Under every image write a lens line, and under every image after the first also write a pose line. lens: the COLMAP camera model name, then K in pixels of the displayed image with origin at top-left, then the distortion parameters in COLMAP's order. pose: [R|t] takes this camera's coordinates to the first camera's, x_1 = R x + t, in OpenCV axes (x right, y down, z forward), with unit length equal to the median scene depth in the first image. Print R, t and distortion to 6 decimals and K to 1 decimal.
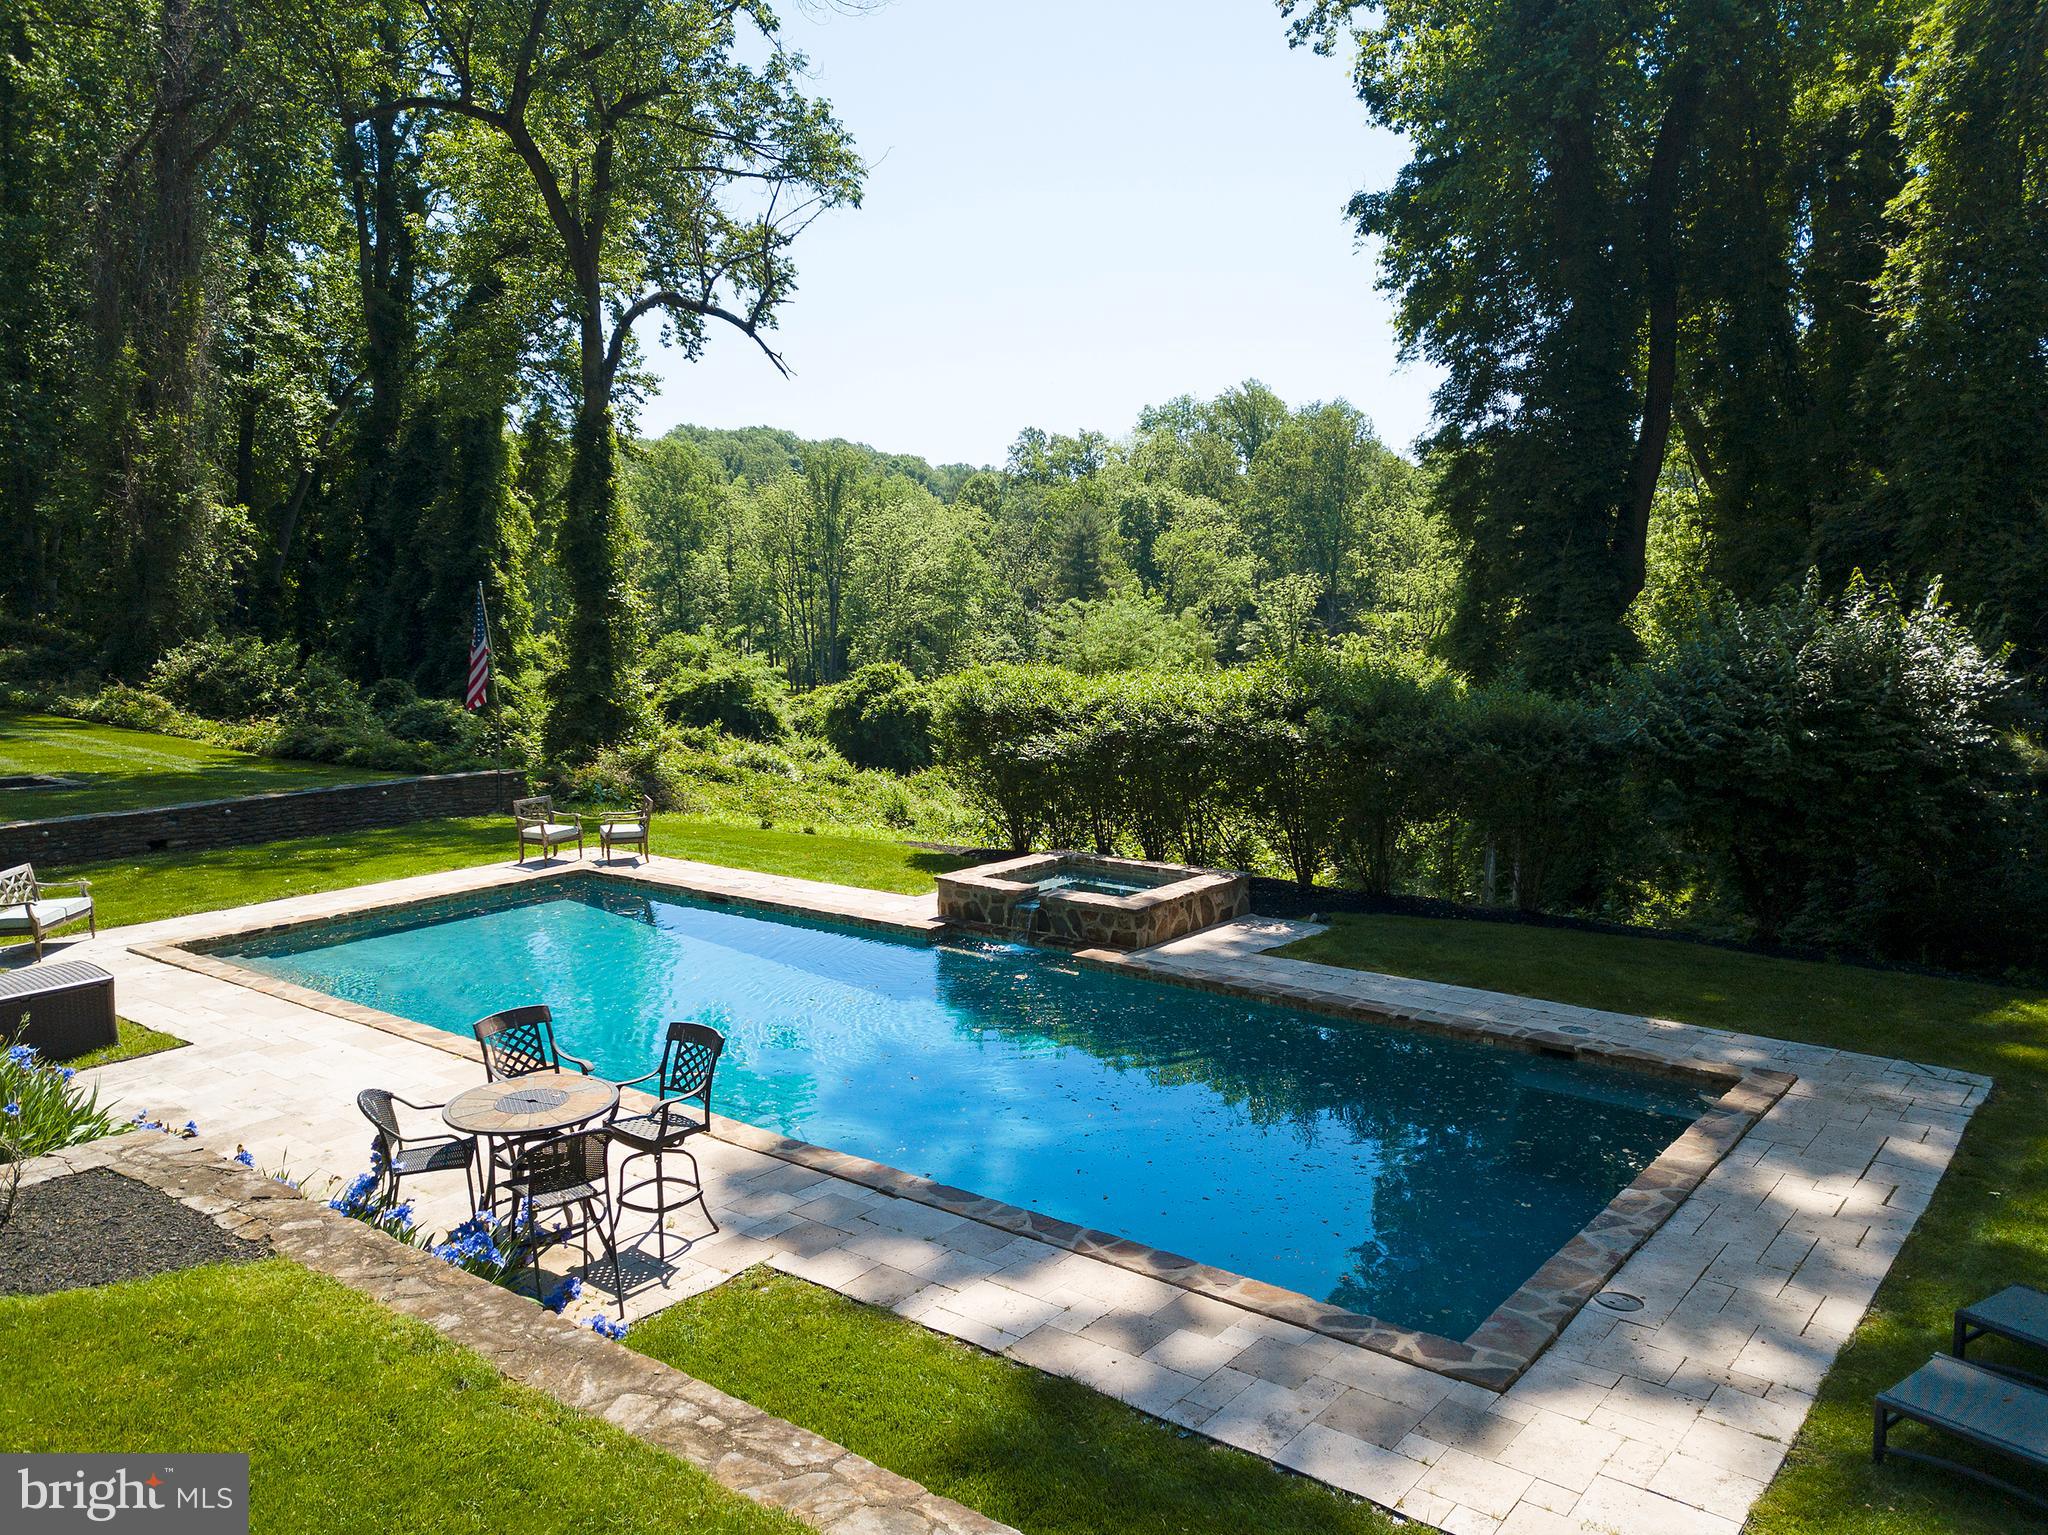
lens RADIAL K [[1564.5, 0, 1035.8], [0, 1564.5, 776.4], [0, 0, 1]] dist [0.047978, -0.010819]
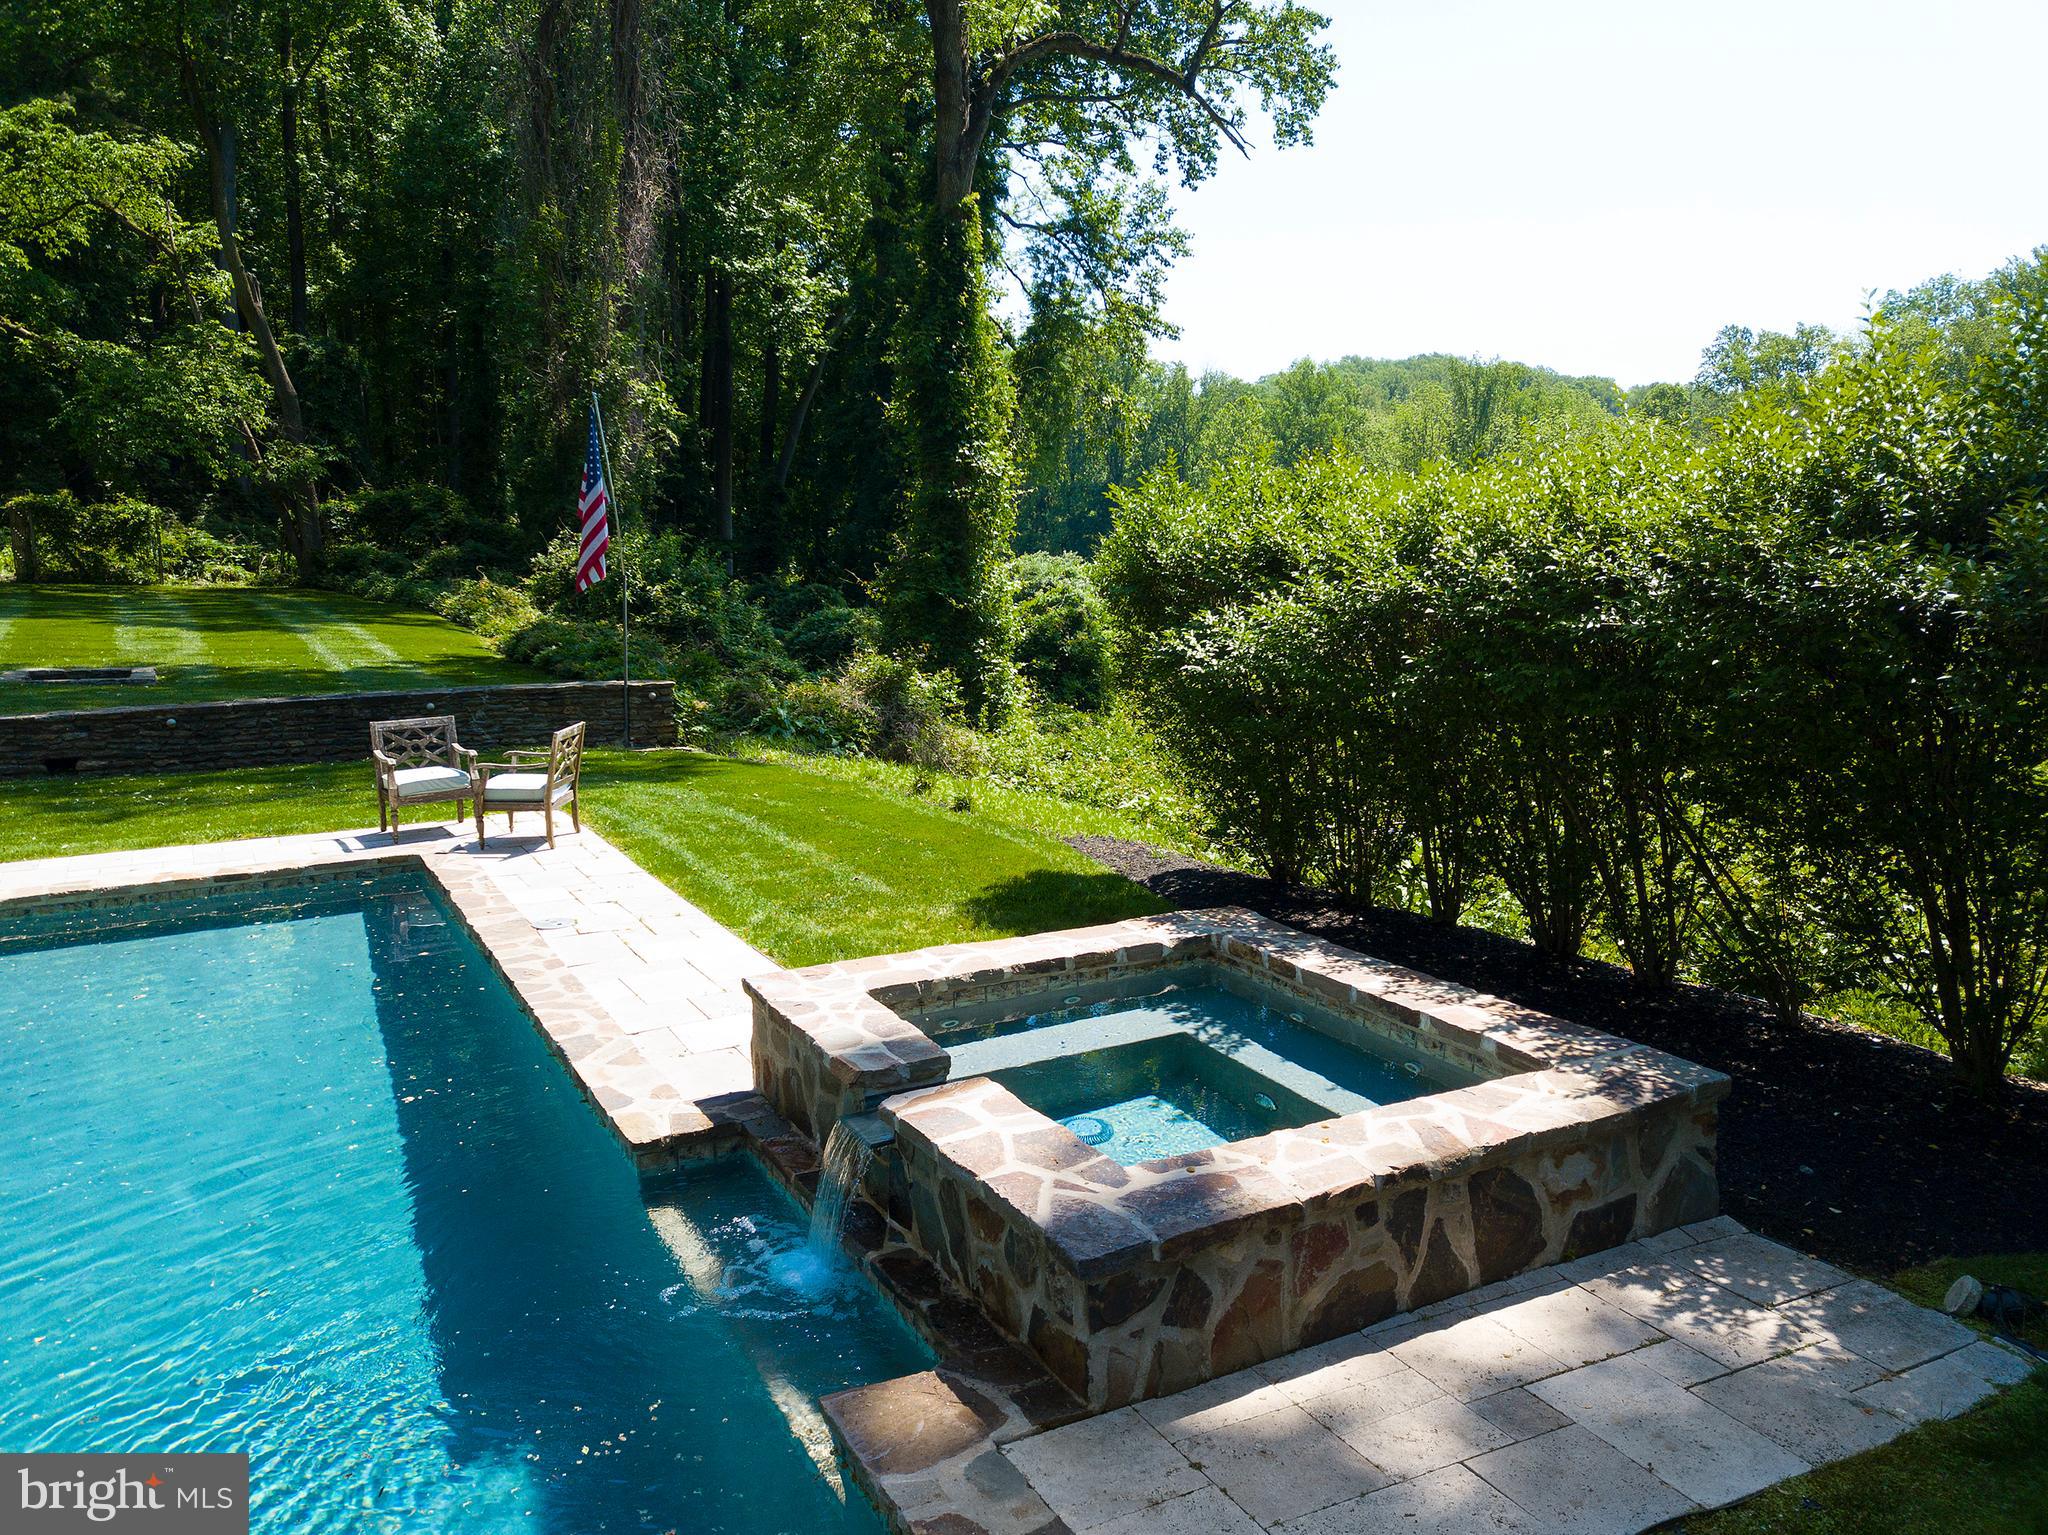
lens RADIAL K [[1591.0, 0, 1020.8], [0, 1591.0, 762.2], [0, 0, 1]] dist [0.020136, -0.003577]
pose [[0.912500, 0.052352, -0.405713, 0.041493], [-0.041533, 0.998509, 0.035432, 0.000011], [0.406963, -0.015482, 0.913313, 0.211168]]
